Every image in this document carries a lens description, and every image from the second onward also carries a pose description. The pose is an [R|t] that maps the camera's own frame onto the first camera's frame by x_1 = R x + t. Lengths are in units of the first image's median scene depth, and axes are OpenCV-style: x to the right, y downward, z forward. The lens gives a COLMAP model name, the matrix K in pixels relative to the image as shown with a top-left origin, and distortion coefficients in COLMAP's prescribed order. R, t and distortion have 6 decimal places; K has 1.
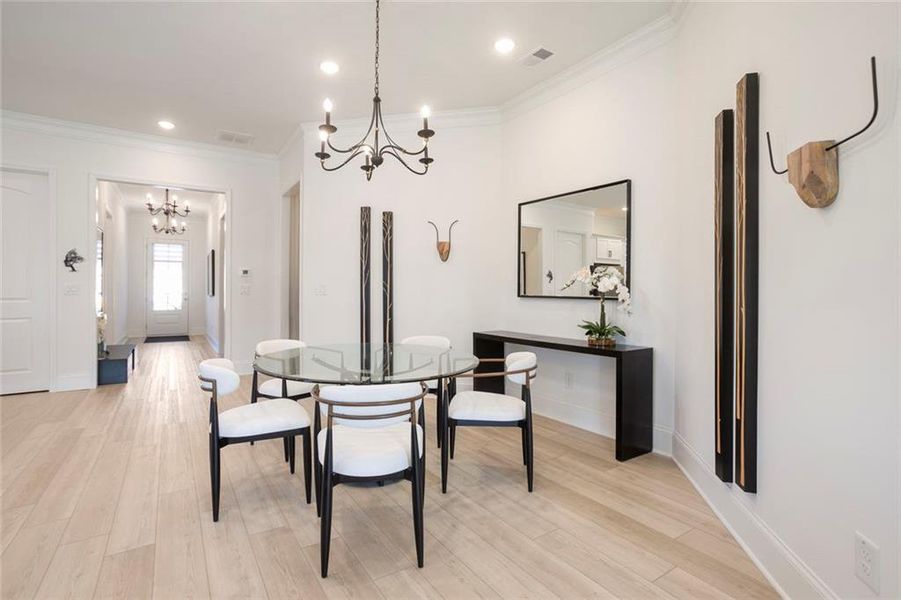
lens RADIAL K [[460.9, 0, 454.6], [0, 460.9, 291.5], [0, 0, 1]] dist [-0.004432, 0.000936]
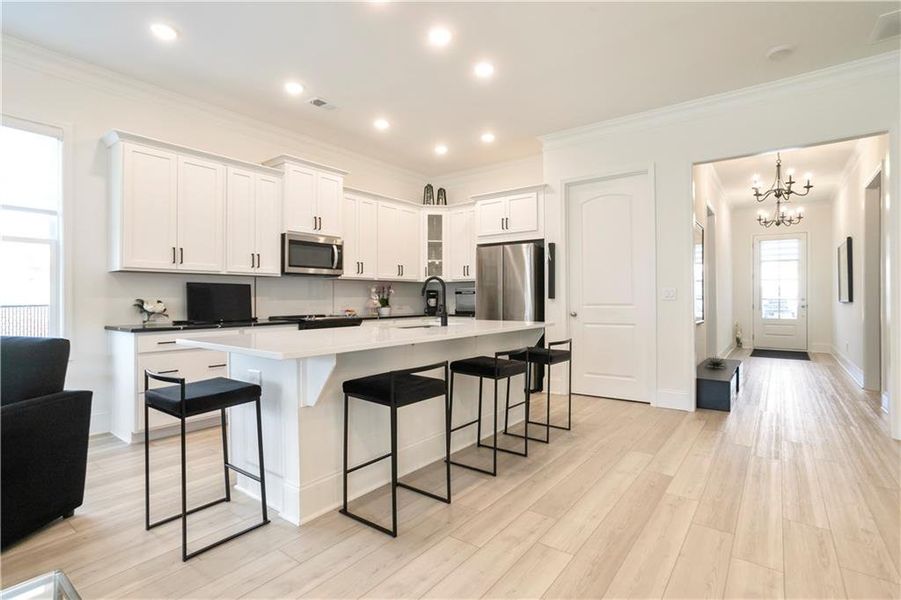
lens RADIAL K [[443.0, 0, 450.1], [0, 443.0, 296.1], [0, 0, 1]] dist [-0.002405, 0.000185]
pose [[0.371734, -0.007159, -0.928312, -0.142874], [0.005224, 0.999971, -0.005620, 0.000565], [0.928325, -0.002760, 0.371760, 0.211728]]
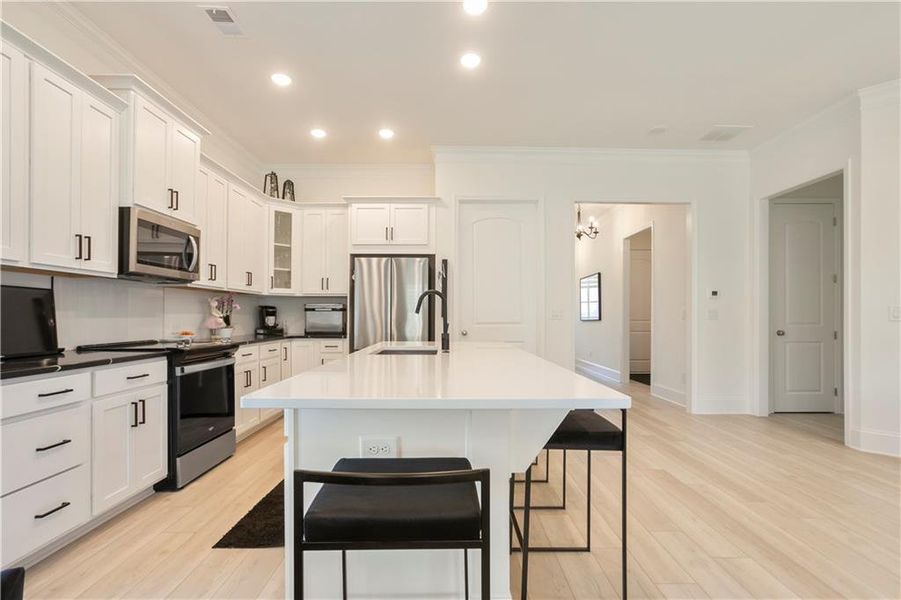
lens RADIAL K [[445.3, 0, 451.1], [0, 445.3, 314.7], [0, 0, 1]] dist [-0.000984, 0.000233]
pose [[0.861319, -0.004205, -0.508047, -0.391611], [0.001903, 0.999985, -0.005052, 0.001666], [0.508061, 0.003385, 0.861315, 0.031343]]
